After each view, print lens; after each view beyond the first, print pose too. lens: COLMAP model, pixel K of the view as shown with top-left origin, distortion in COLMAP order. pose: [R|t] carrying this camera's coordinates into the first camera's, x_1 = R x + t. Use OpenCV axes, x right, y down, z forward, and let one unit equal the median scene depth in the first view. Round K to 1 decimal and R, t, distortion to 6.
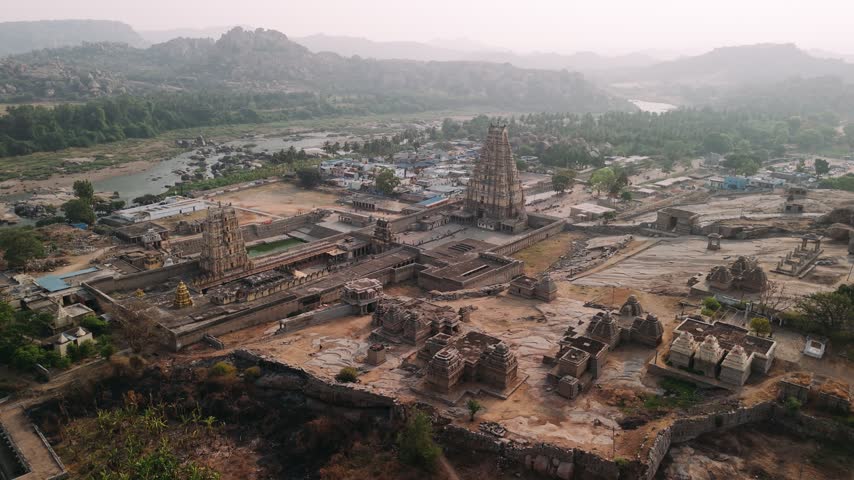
lens RADIAL K [[649.1, 0, 426.3], [0, 649.1, 238.0], [0, 0, 1]] dist [0.049044, -0.015493]
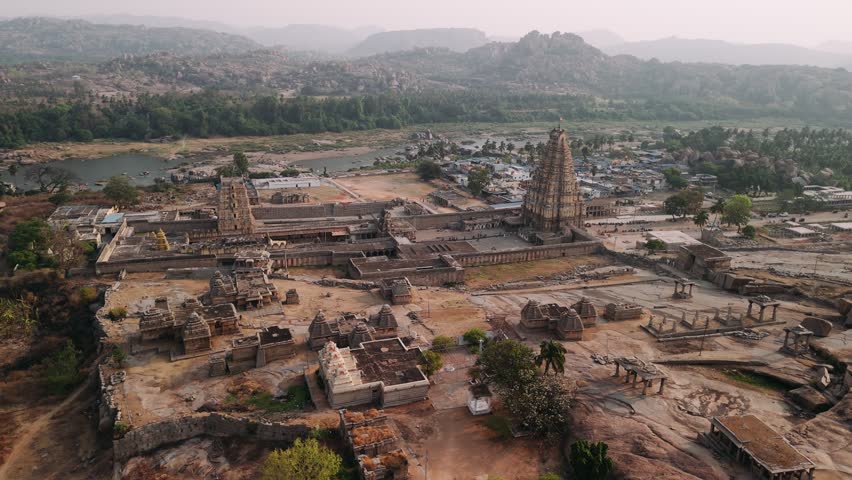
lens RADIAL K [[647.6, 0, 424.6], [0, 647.6, 242.9], [0, 0, 1]] dist [0.049044, -0.015493]
pose [[0.840159, 0.156669, -0.519219, 0.254809], [-0.156822, 0.986648, 0.043953, -0.015099], [0.519172, 0.044497, 0.853510, 0.072671]]
